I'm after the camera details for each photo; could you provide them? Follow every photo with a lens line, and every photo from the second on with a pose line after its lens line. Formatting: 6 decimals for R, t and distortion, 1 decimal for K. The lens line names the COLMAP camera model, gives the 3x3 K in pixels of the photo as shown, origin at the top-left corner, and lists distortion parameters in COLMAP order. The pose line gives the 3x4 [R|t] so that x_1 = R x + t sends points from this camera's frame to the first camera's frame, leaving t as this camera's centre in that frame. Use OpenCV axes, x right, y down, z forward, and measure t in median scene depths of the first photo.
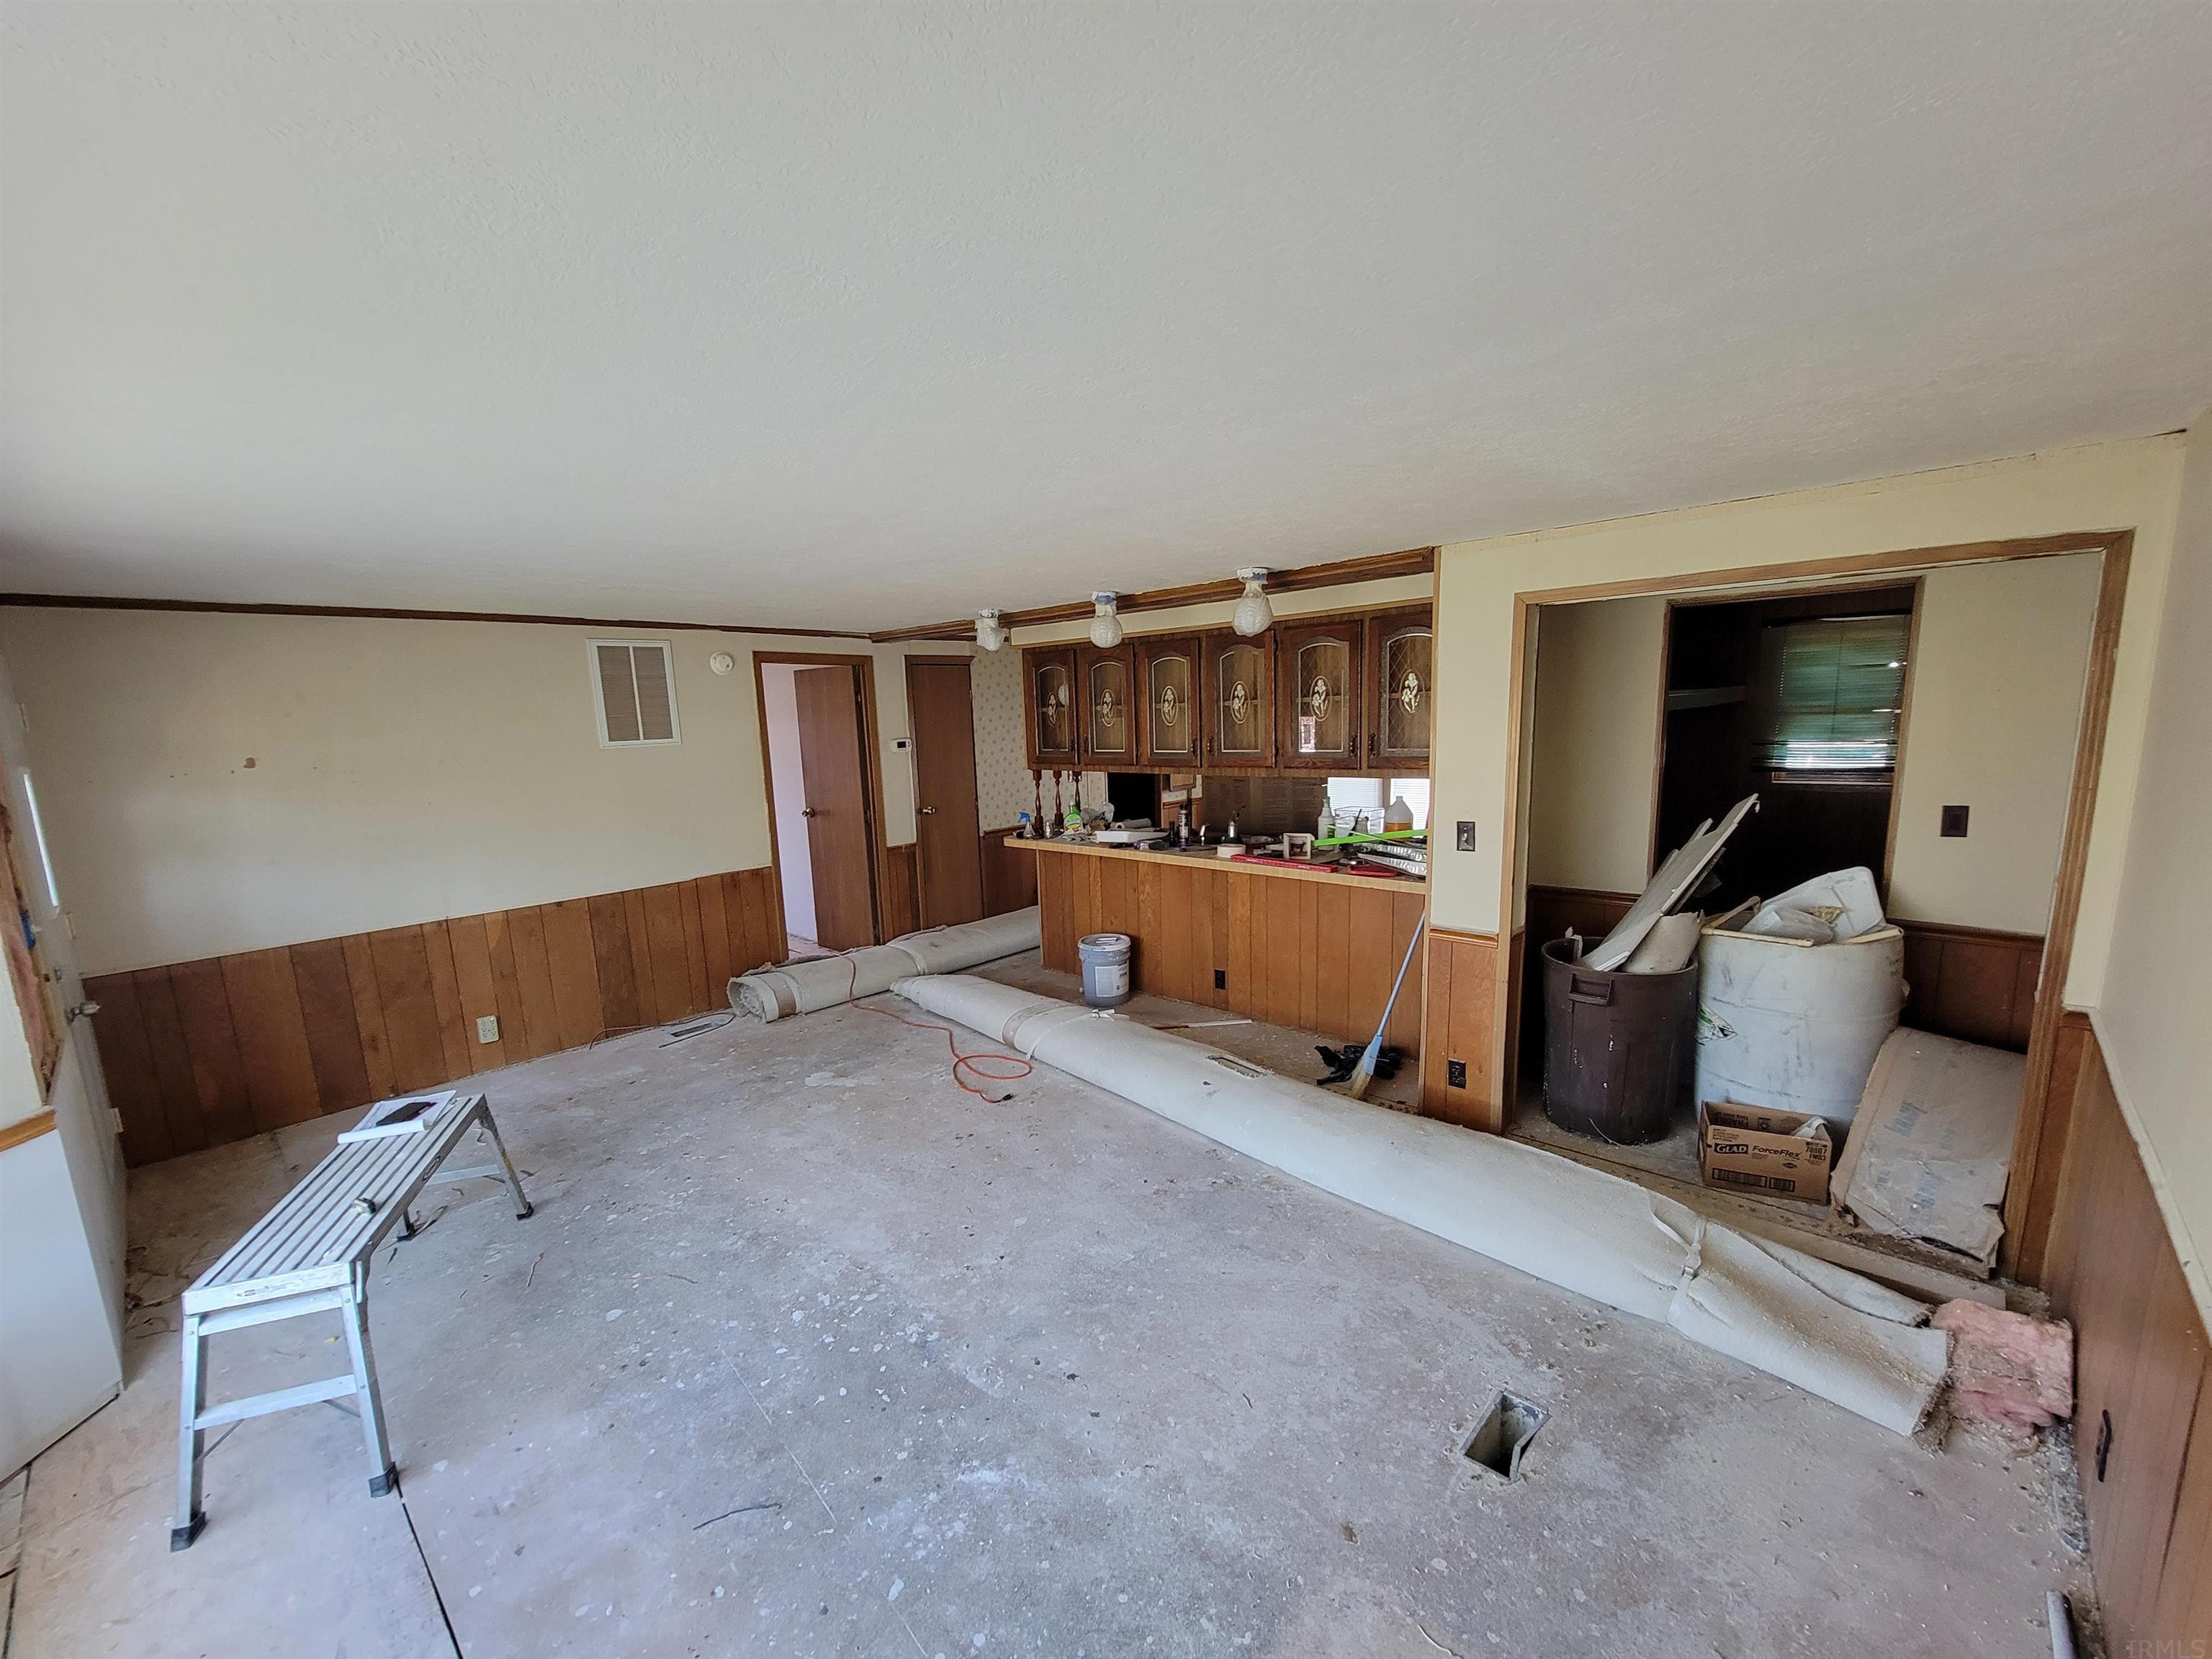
lens RADIAL K [[901.1, 0, 1093.0], [0, 901.1, 845.8], [0, 0, 1]] dist [0.002910, 0.000089]
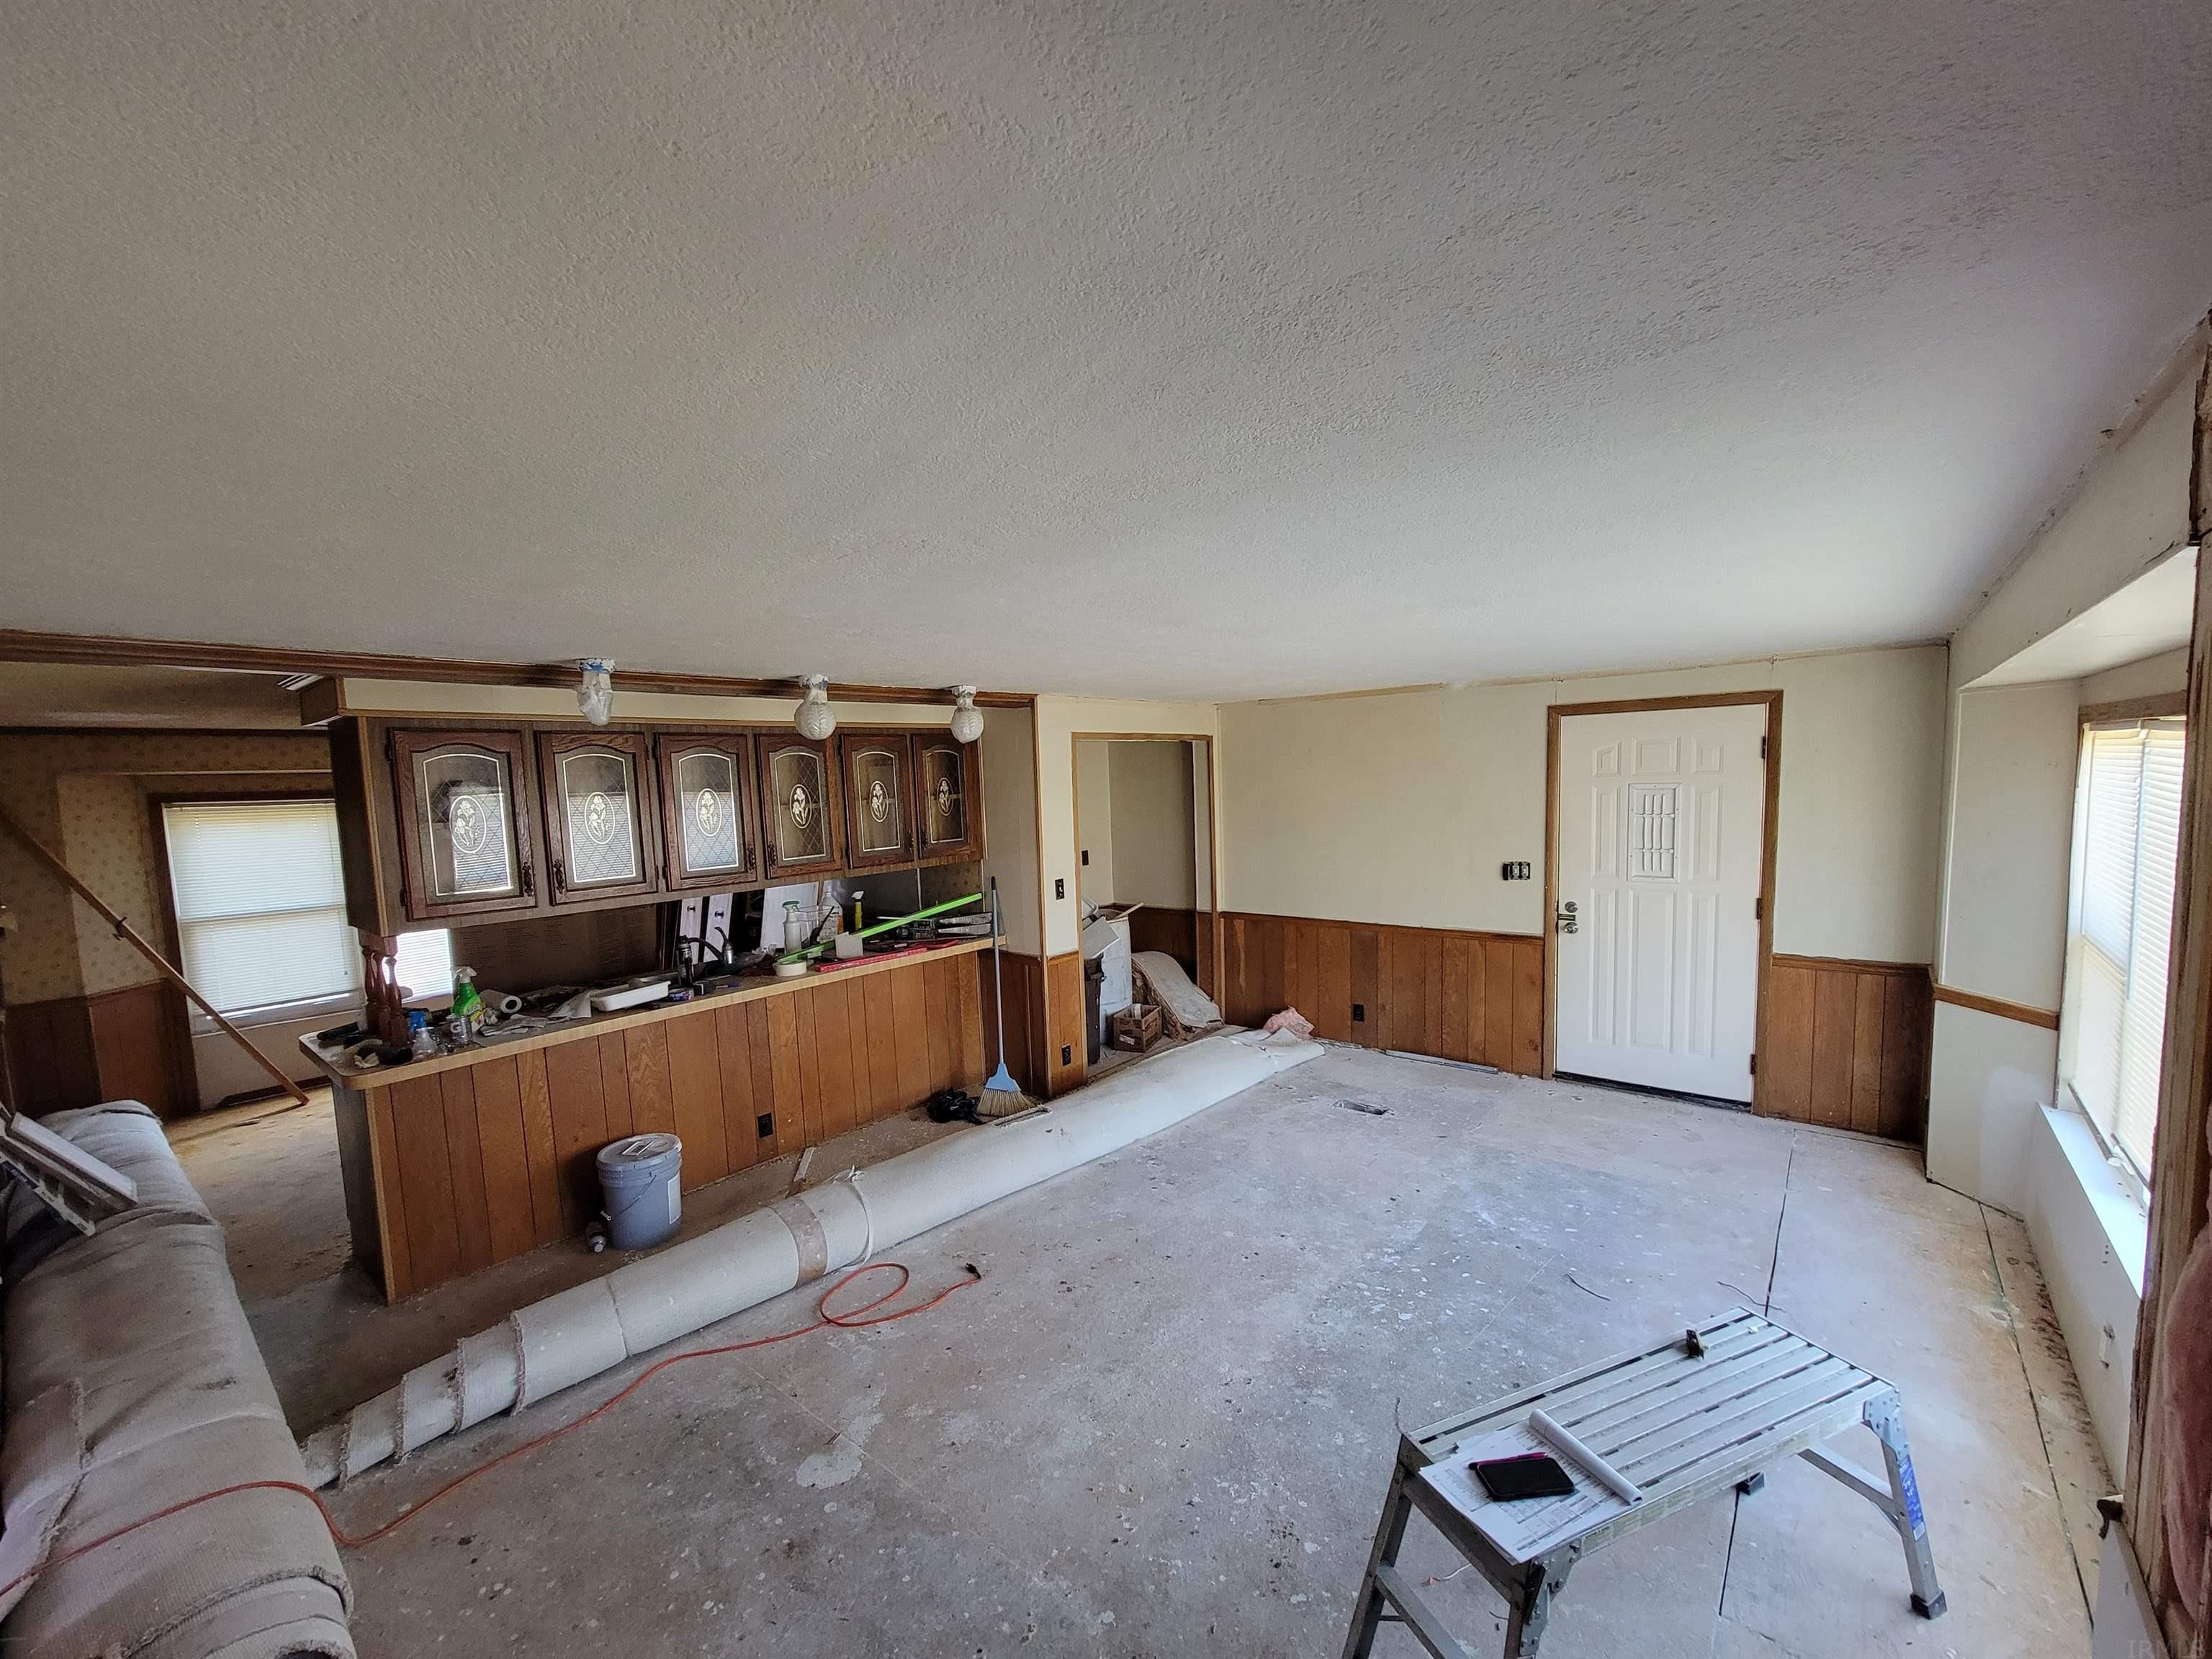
lens RADIAL K [[901.1, 0, 1094.0], [0, 901.1, 829.3], [0, 0, 1]] dist [0.002910, 0.000089]
pose [[-0.055727, -0.010852, 0.998387, -0.864176], [0.190386, 0.981478, 0.021295, -0.103522], [-0.980126, 0.191266, -0.052629, 0.807078]]
